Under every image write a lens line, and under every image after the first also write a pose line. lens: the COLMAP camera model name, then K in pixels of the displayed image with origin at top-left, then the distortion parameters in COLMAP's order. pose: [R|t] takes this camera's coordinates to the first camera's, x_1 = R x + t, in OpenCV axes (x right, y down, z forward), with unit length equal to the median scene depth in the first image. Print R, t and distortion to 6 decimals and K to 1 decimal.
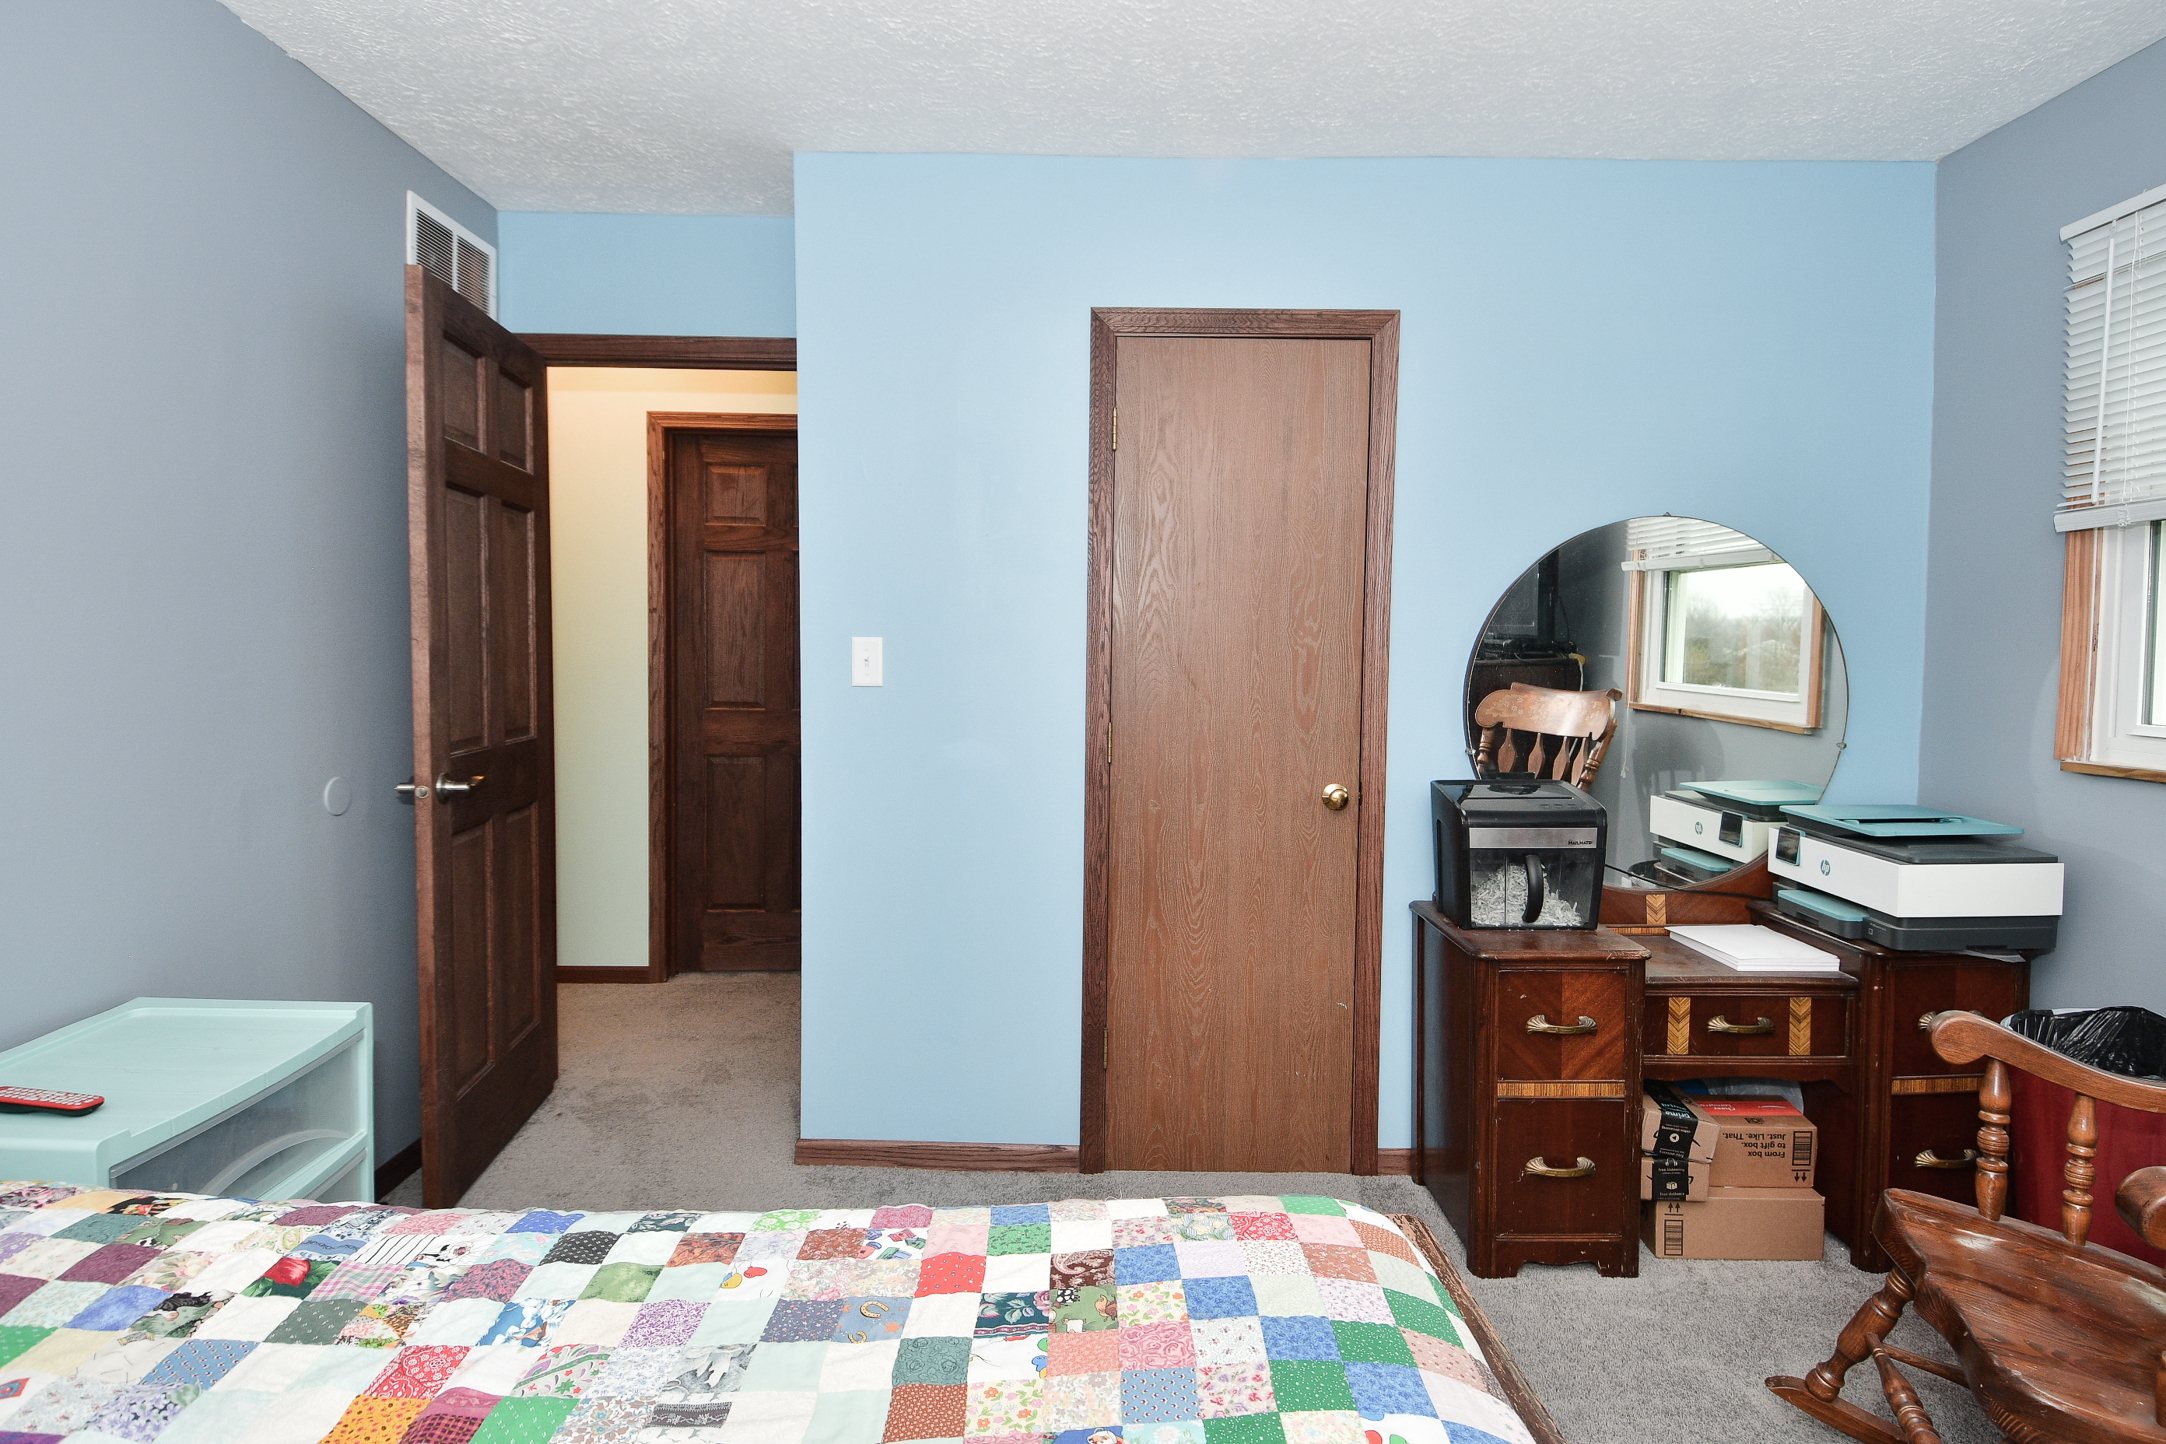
lens RADIAL K [[1132.4, 0, 1089.2], [0, 1132.4, 701.1], [0, 0, 1]] dist [0.050779, -0.055661]
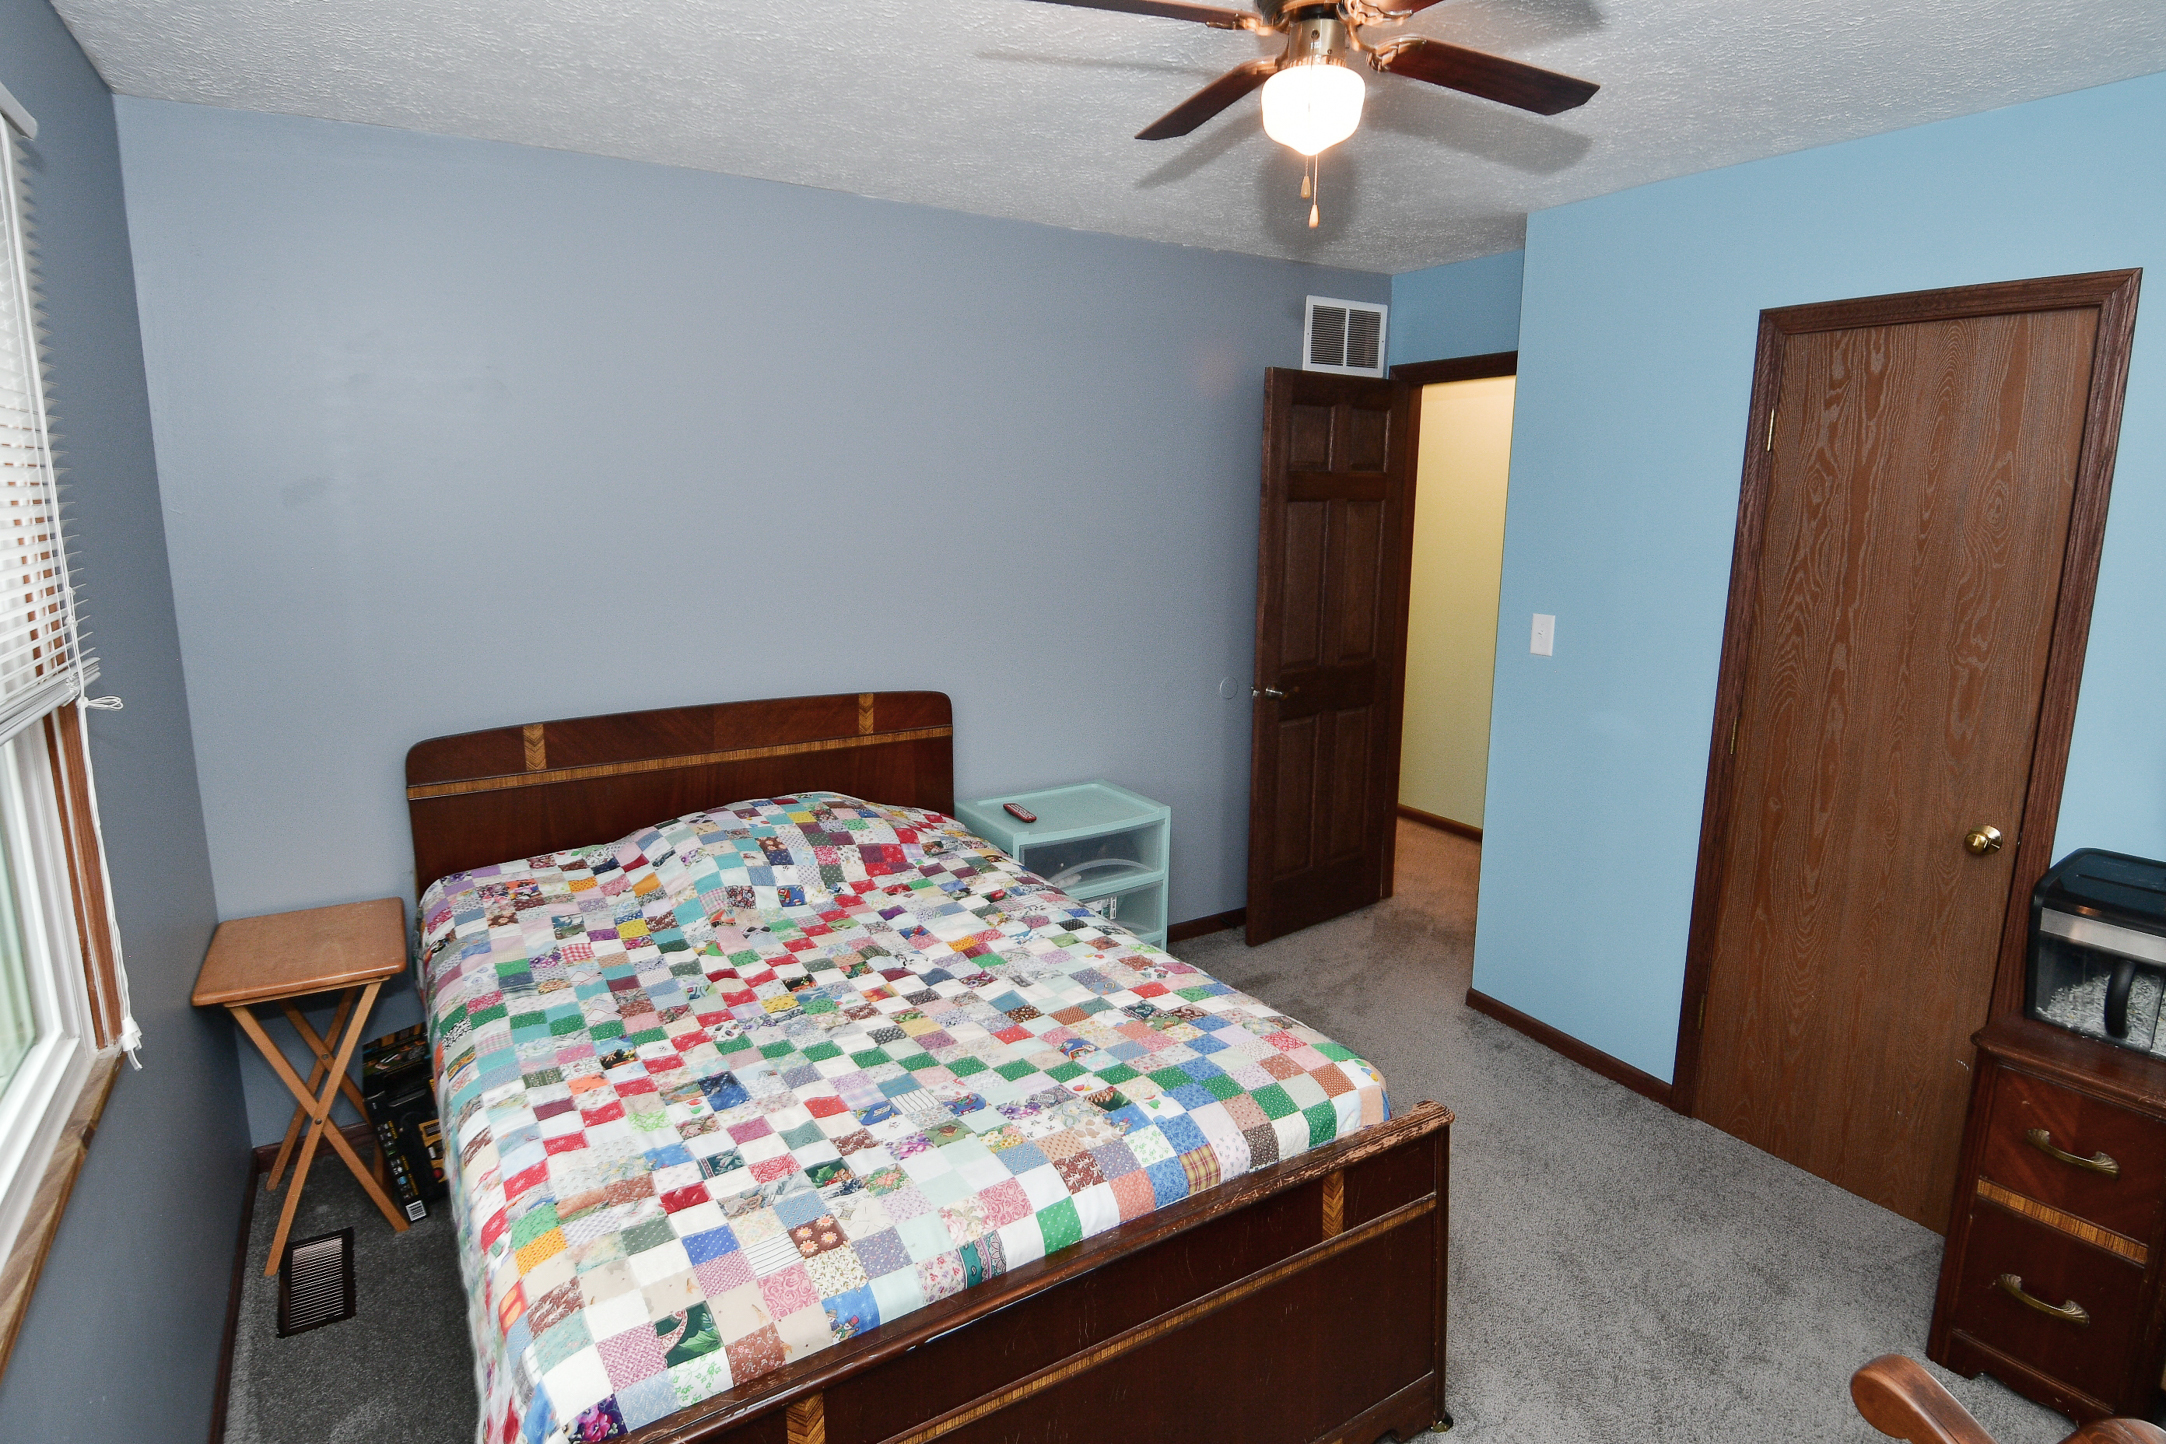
lens RADIAL K [[1142.2, 0, 1090.8], [0, 1142.2, 703.1], [0, 0, 1]] dist [0.053733, -0.056162]
pose [[0.521922, 0.152029, -0.839336, 0.603686], [-0.043106, 0.987432, 0.152050, -0.130145], [0.851903, -0.043178, 0.521916, -0.059106]]
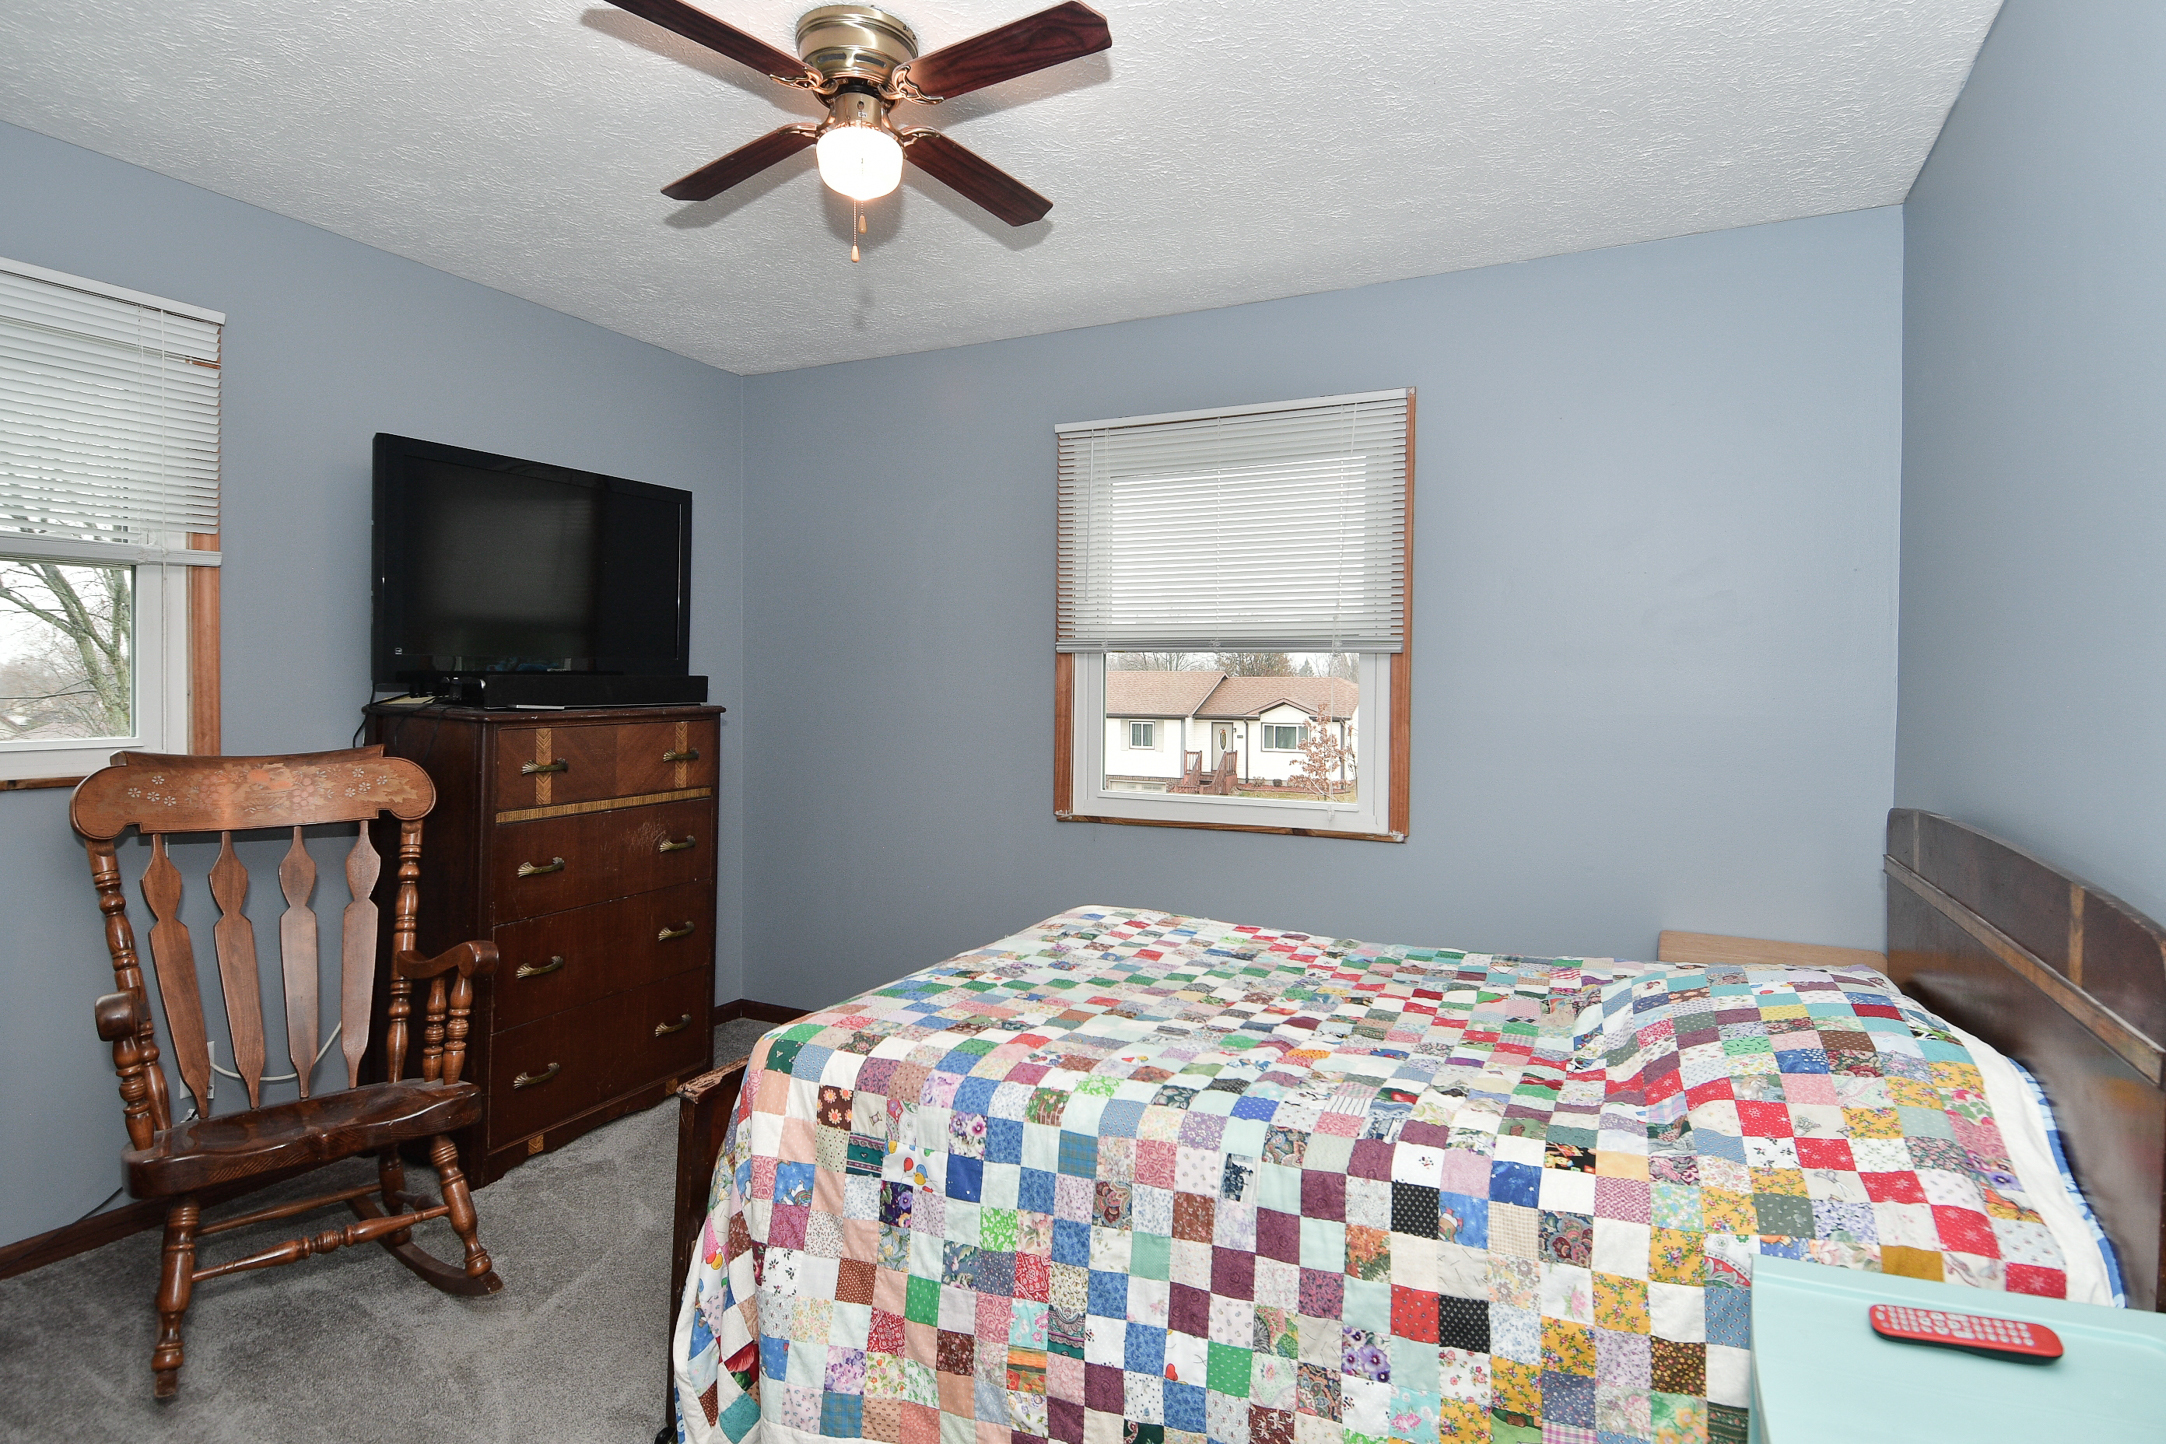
lens RADIAL K [[1142.2, 0, 1090.8], [0, 1142.2, 703.1], [0, 0, 1]] dist [0.053733, -0.056162]
pose [[-0.895551, -0.024987, 0.444257, -0.403588], [0.005072, 0.997784, 0.066346, -0.057602], [-0.444931, 0.061670, -0.893439, 1.030250]]
